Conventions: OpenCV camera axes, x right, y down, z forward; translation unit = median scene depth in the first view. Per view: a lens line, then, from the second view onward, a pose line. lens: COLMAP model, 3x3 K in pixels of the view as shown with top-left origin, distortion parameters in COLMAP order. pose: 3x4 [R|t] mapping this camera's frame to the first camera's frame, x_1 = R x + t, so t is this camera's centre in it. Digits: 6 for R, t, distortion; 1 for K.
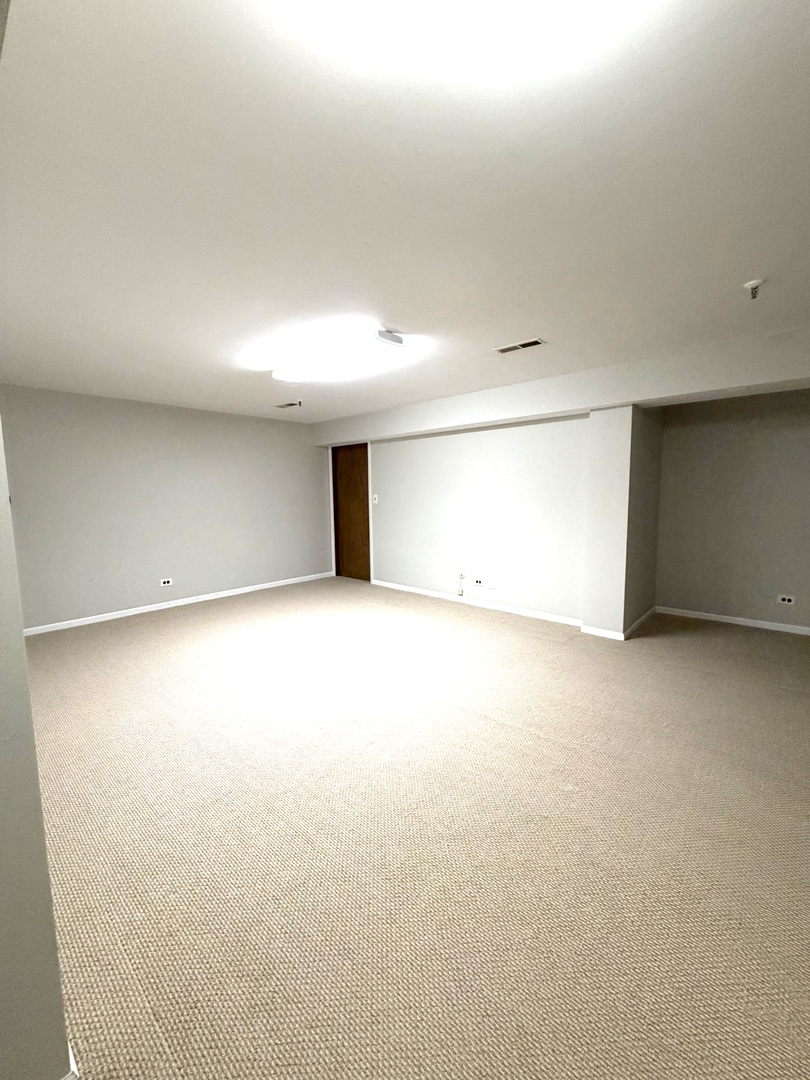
lens RADIAL K [[431.6, 0, 405.0], [0, 431.6, 540.0], [0, 0, 1]] dist [0.002505, 0.000420]
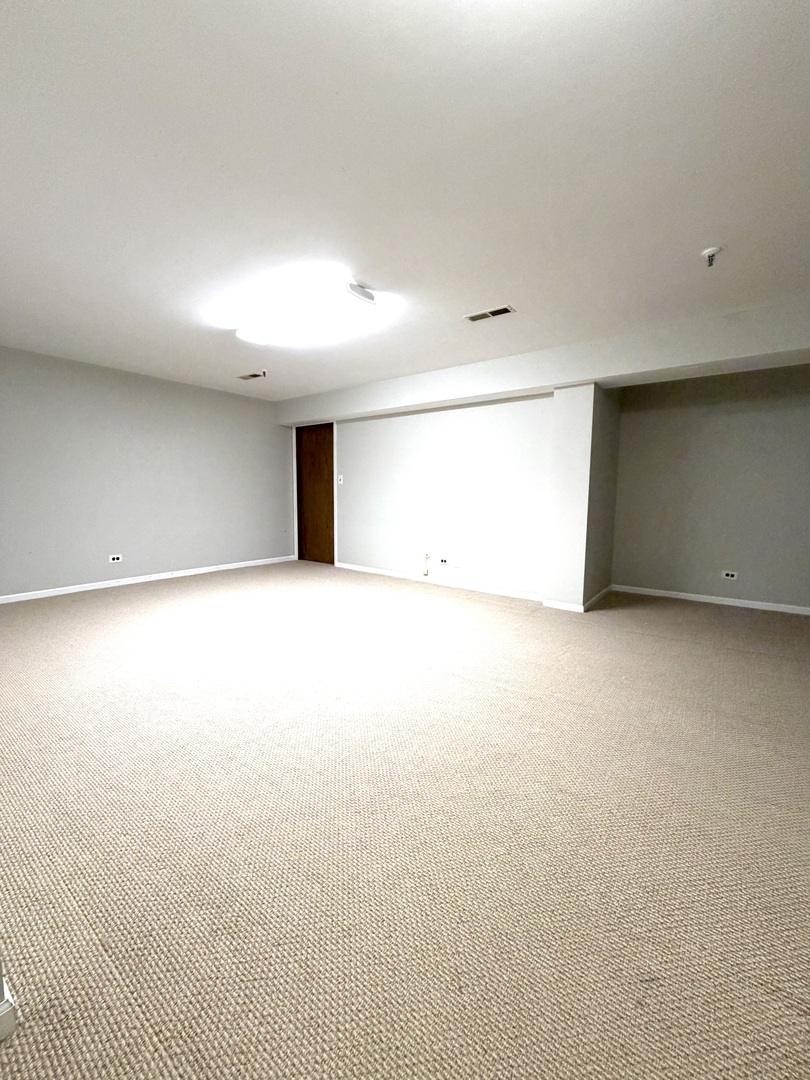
lens RADIAL K [[431.6, 0, 405.0], [0, 431.6, 540.0], [0, 0, 1]] dist [0.002505, 0.000420]
pose [[0.996065, 0.013488, 0.087594, -0.026169], [-0.013169, 0.999904, -0.004226, 0.174060], [-0.087643, 0.003056, 0.996147, 0.023415]]
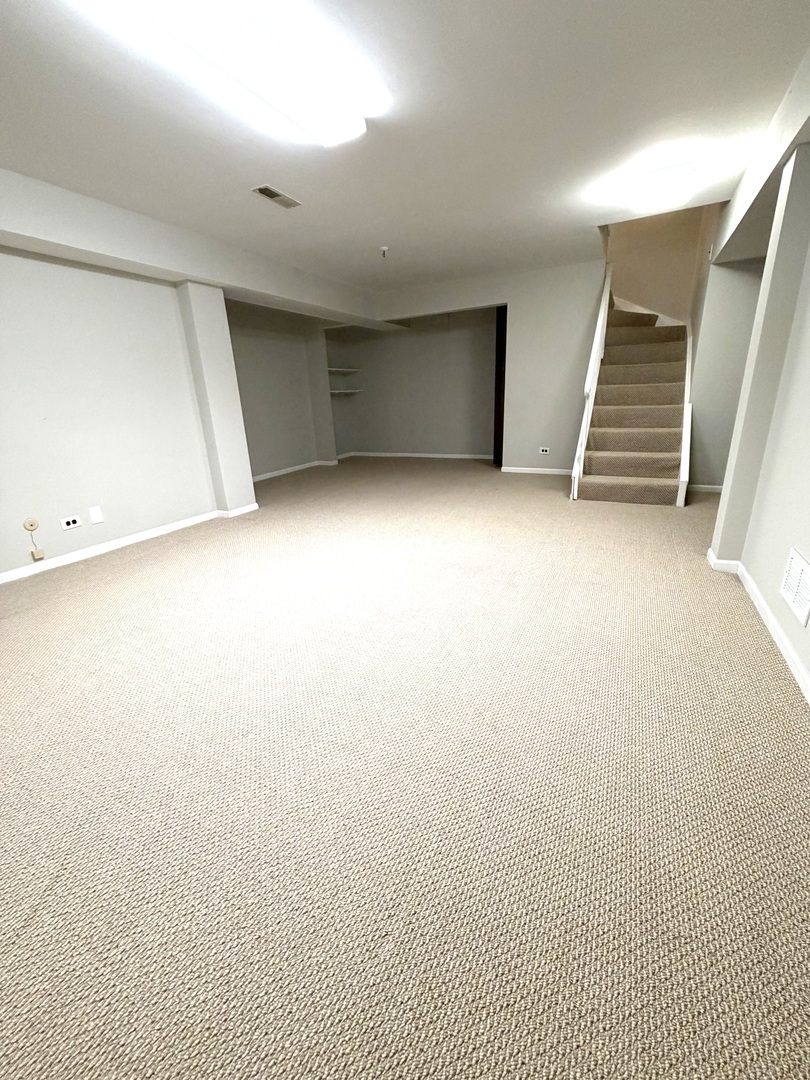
lens RADIAL K [[431.6, 0, 405.0], [0, 431.6, 540.0], [0, 0, 1]] dist [0.002505, 0.000420]
pose [[-0.260366, -0.285720, 0.922265, -1.777649], [0.152113, 0.931143, 0.331414, -0.044929], [-0.953452, 0.226578, -0.198976, 2.175734]]
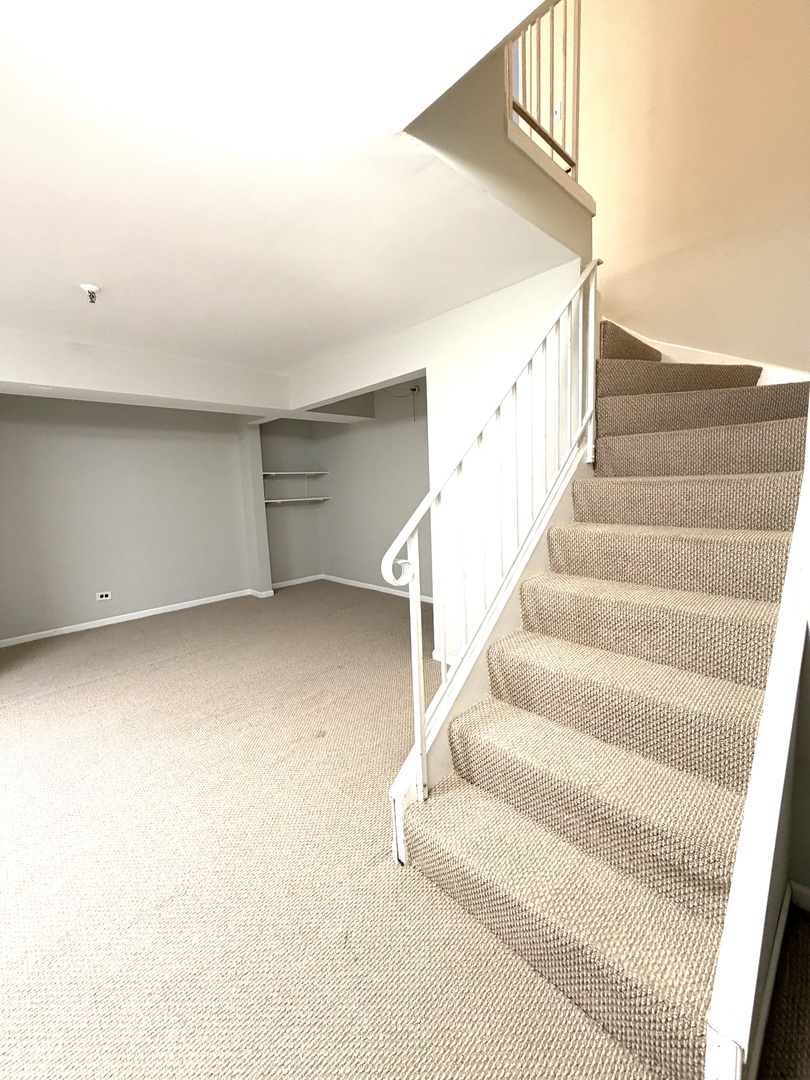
lens RADIAL K [[431.6, 0, 405.0], [0, 431.6, 540.0], [0, 0, 1]] dist [0.002505, 0.000420]
pose [[0.076687, -0.112412, 0.990698, -0.315538], [0.148748, 0.983794, 0.100114, 0.010021], [-0.985897, 0.139687, 0.092166, 0.346619]]
